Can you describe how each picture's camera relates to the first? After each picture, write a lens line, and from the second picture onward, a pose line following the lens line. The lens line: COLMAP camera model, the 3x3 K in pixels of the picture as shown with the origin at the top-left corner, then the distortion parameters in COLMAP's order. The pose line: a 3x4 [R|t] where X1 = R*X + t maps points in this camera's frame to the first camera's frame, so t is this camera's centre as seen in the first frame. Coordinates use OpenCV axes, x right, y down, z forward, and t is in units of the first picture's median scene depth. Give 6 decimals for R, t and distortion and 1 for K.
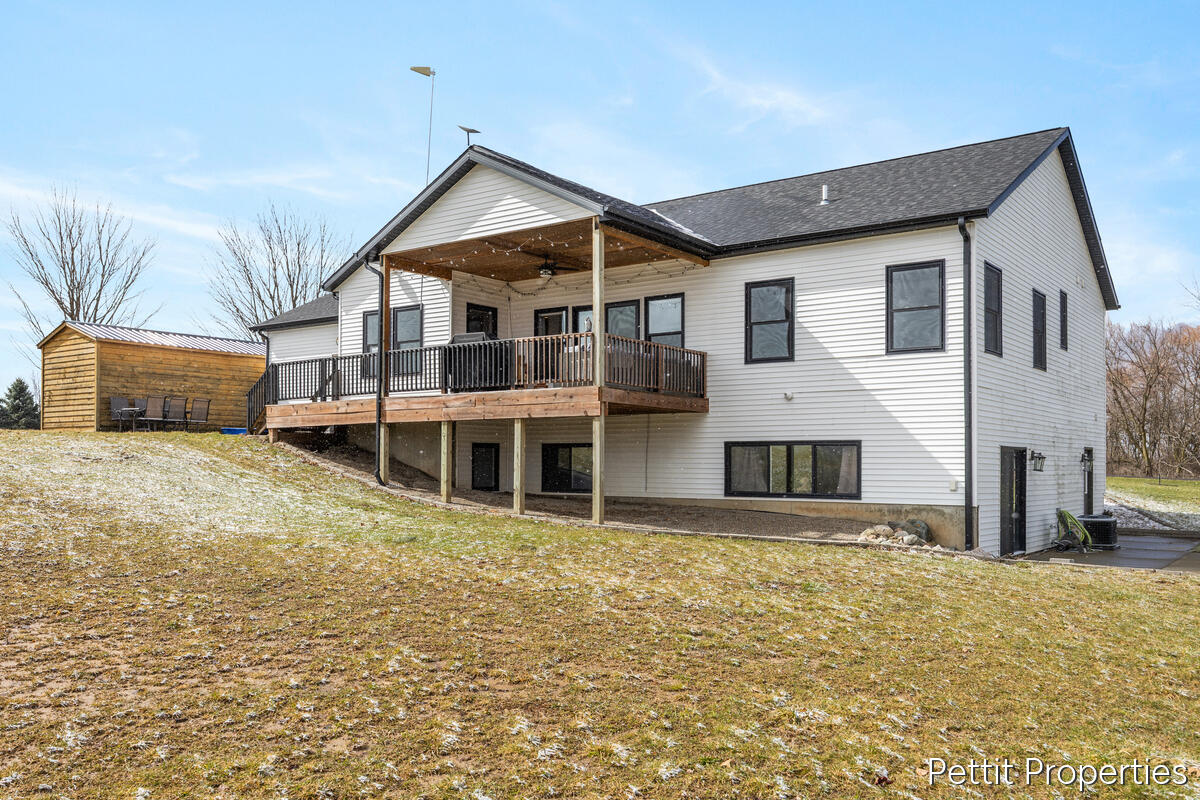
lens RADIAL K [[1021.9, 0, 598.6], [0, 1021.9, 403.9], [0, 0, 1]] dist [0.005653, 0.001643]
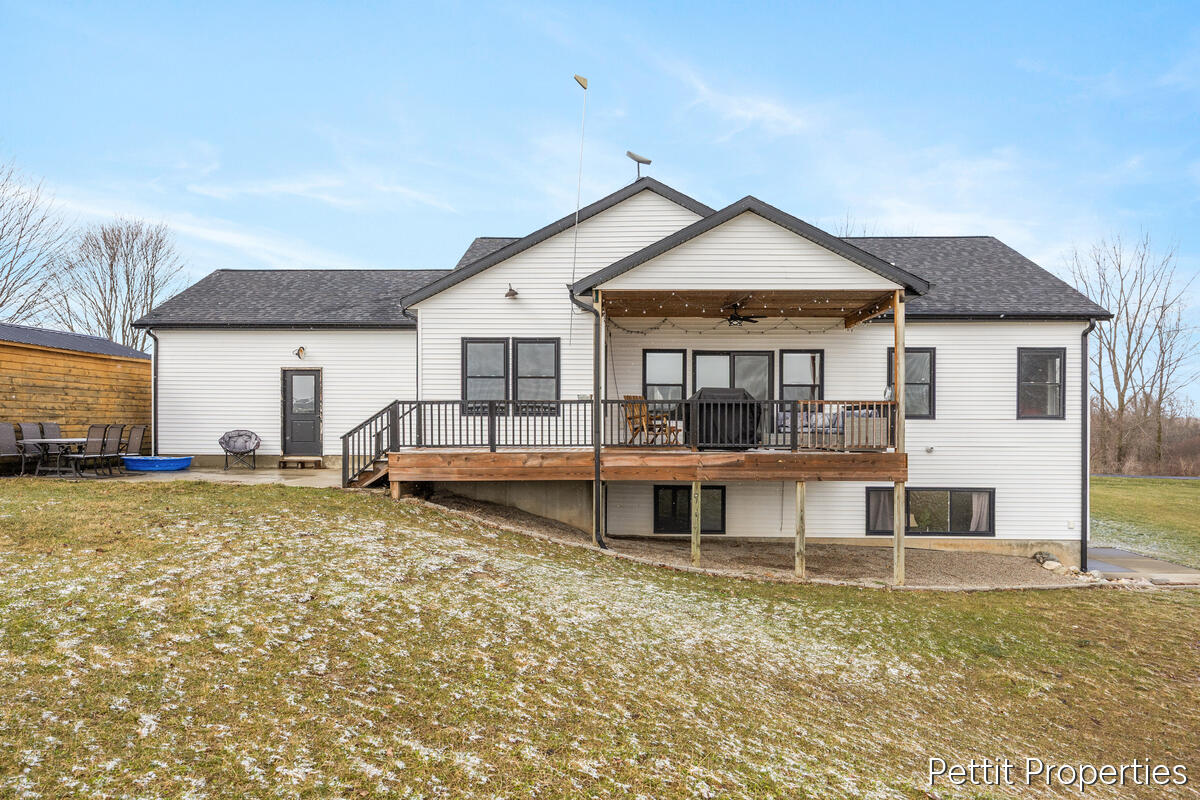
lens RADIAL K [[843.9, 0, 599.4], [0, 843.9, 404.2], [0, 0, 1]] dist [-0.001821, -0.002121]
pose [[0.820668, 0.010351, 0.571312, -0.648261], [-0.035890, 0.998796, 0.033458, -0.074450], [-0.570277, -0.047962, 0.820051, 0.407210]]
